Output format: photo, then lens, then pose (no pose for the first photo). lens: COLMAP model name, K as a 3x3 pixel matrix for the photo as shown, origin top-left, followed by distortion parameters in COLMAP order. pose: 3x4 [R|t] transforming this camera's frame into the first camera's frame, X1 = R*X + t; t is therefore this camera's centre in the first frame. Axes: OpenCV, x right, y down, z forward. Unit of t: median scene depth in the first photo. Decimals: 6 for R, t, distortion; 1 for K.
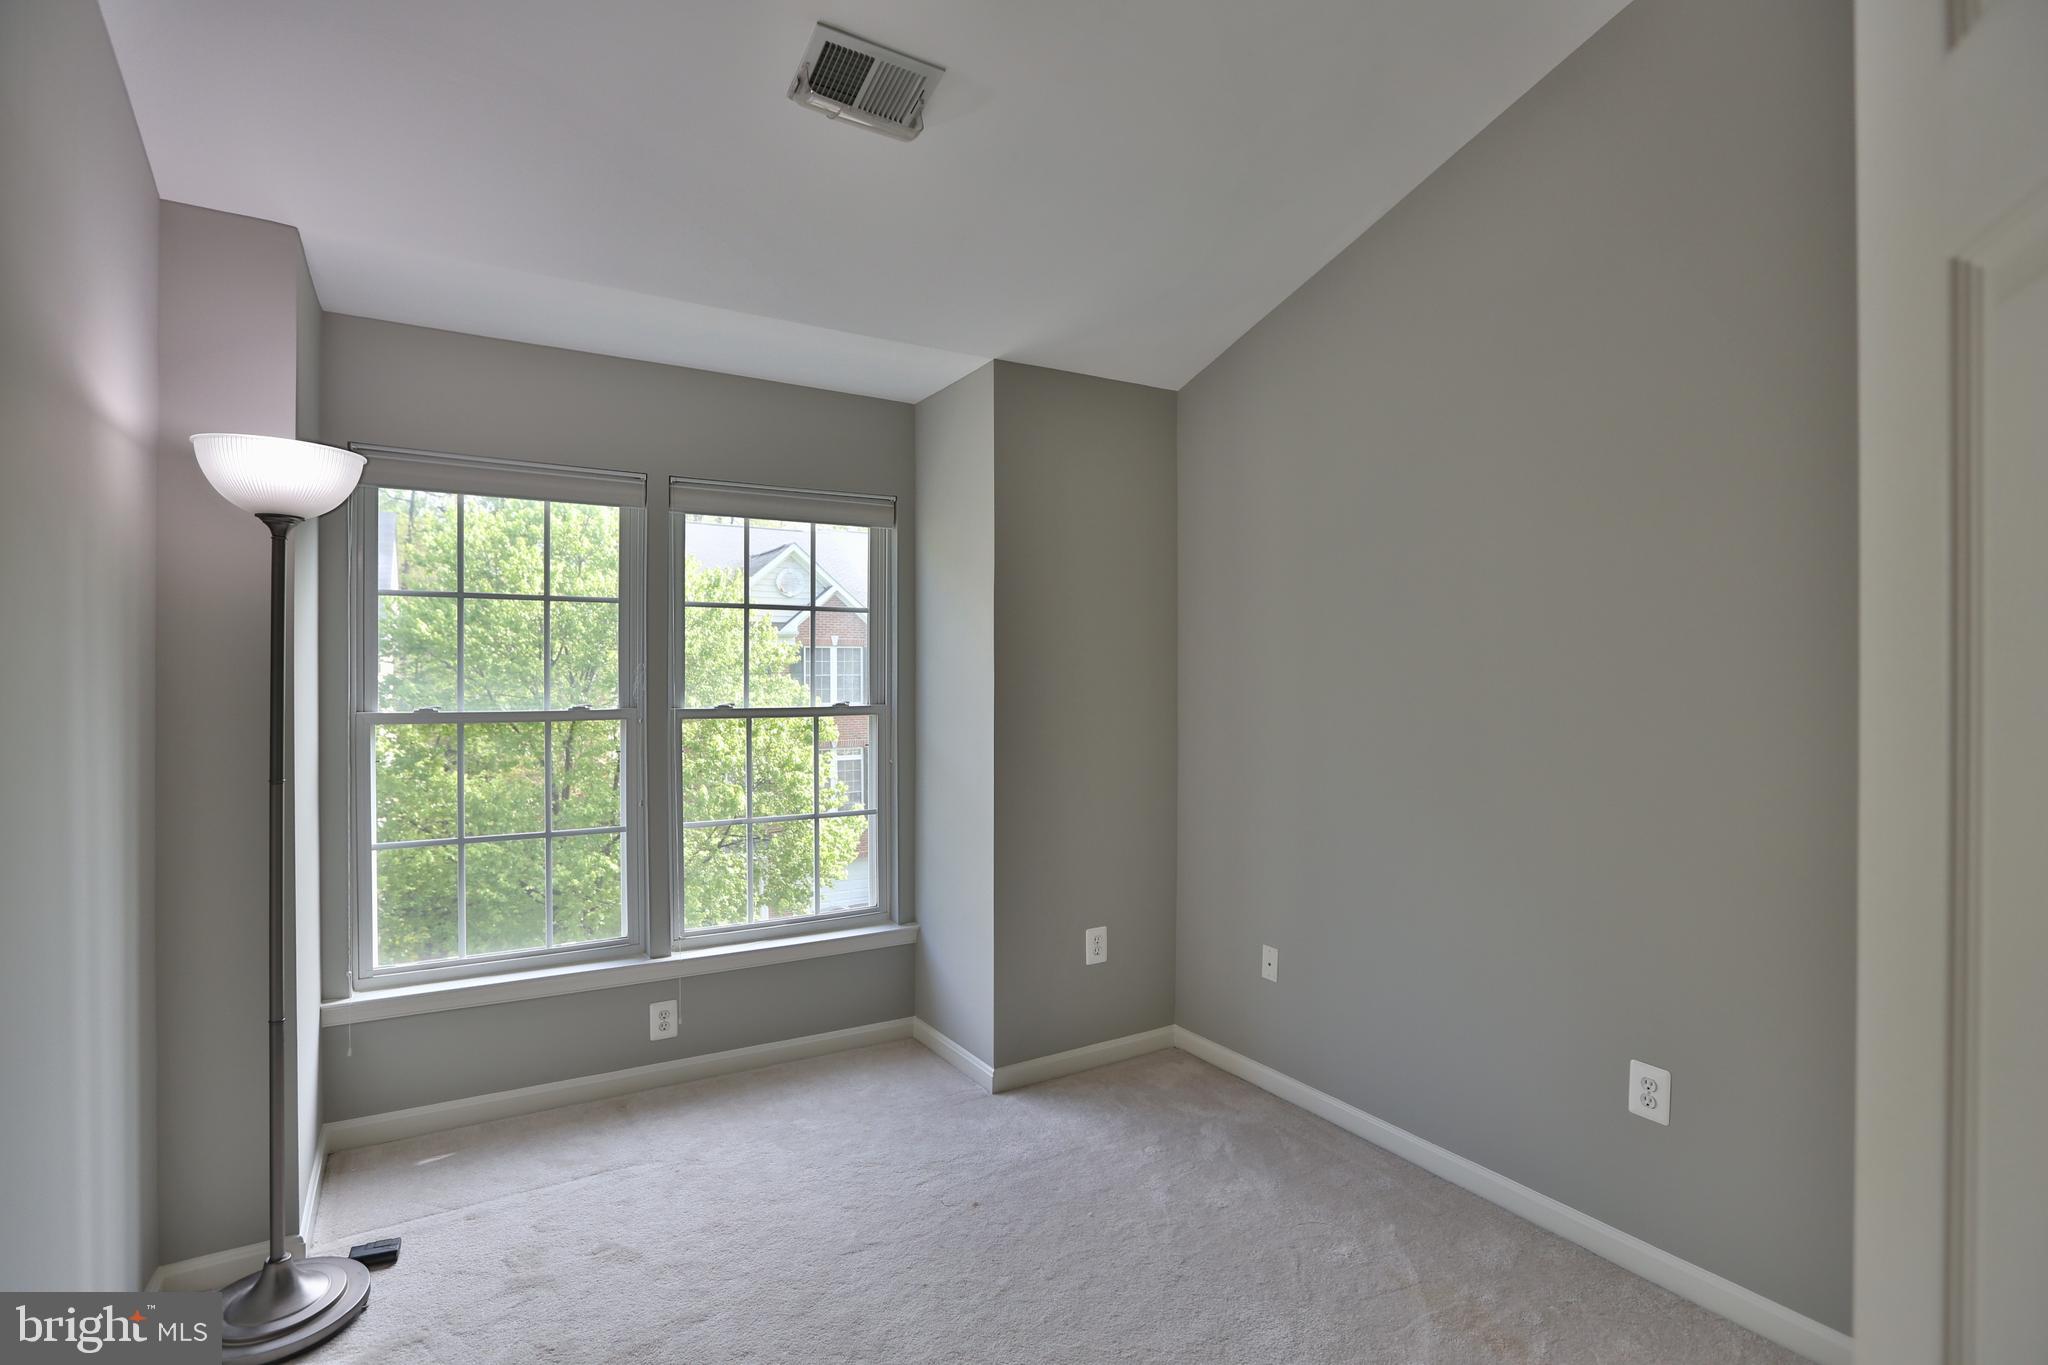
lens RADIAL K [[970.8, 0, 1024.0], [0, 970.8, 682.5], [0, 0, 1]] dist [-0.028589, 0.000551]
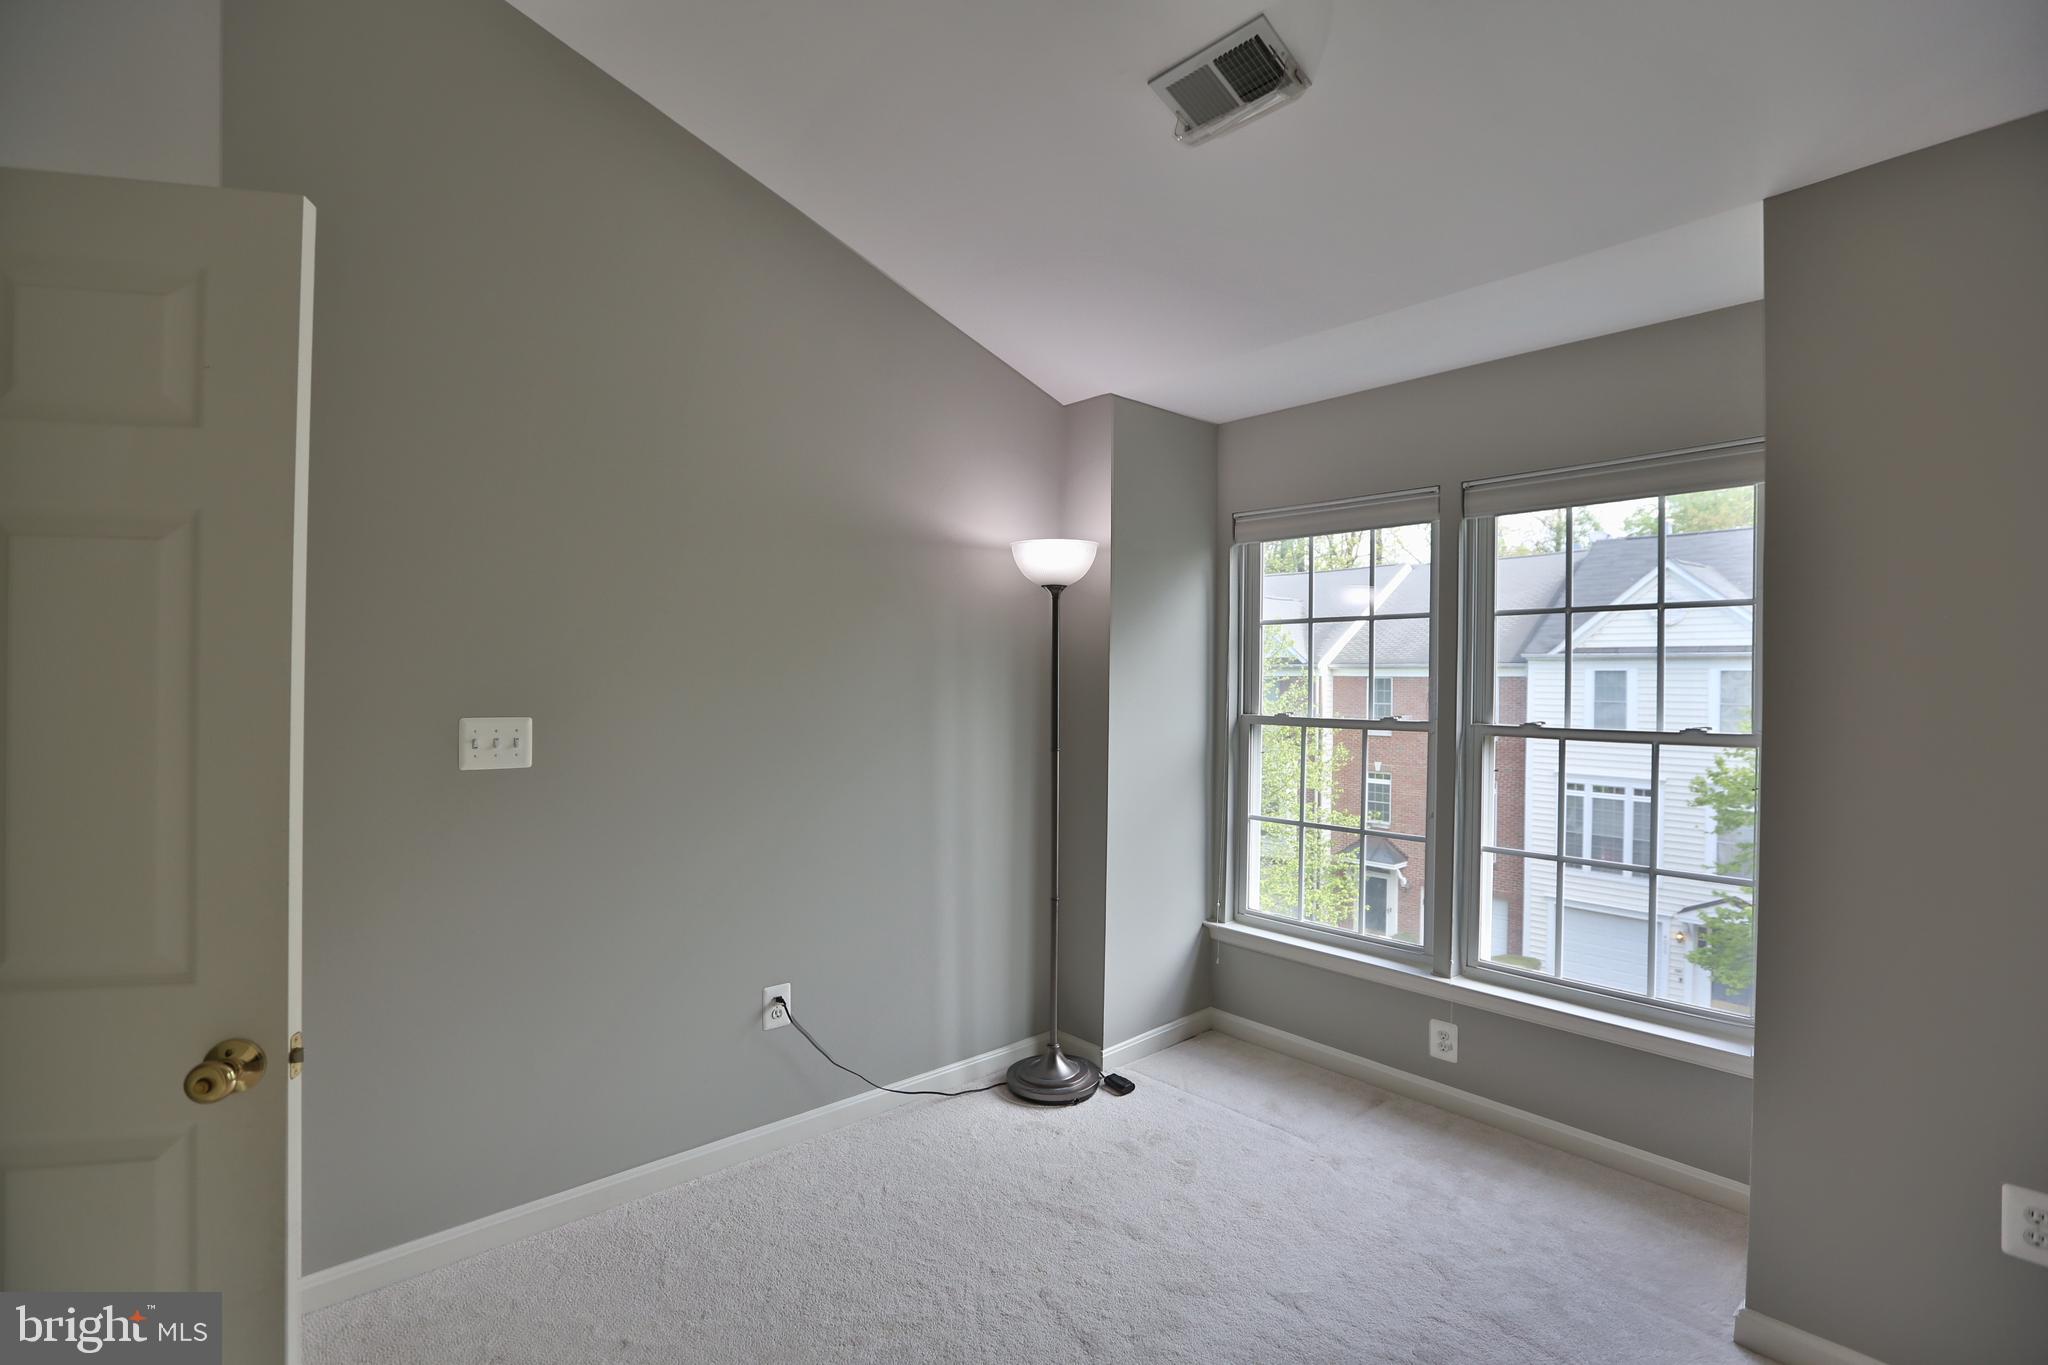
lens RADIAL K [[927.2, 0, 1024.0], [0, 927.2, 682.5], [0, 0, 1]] dist [-0.030275, 0.000430]
pose [[0.187501, 0.009152, -0.982222, 0.454997], [-0.019822, 0.999788, 0.005532, -0.010235], [0.982064, 0.018433, 0.187642, 0.400020]]
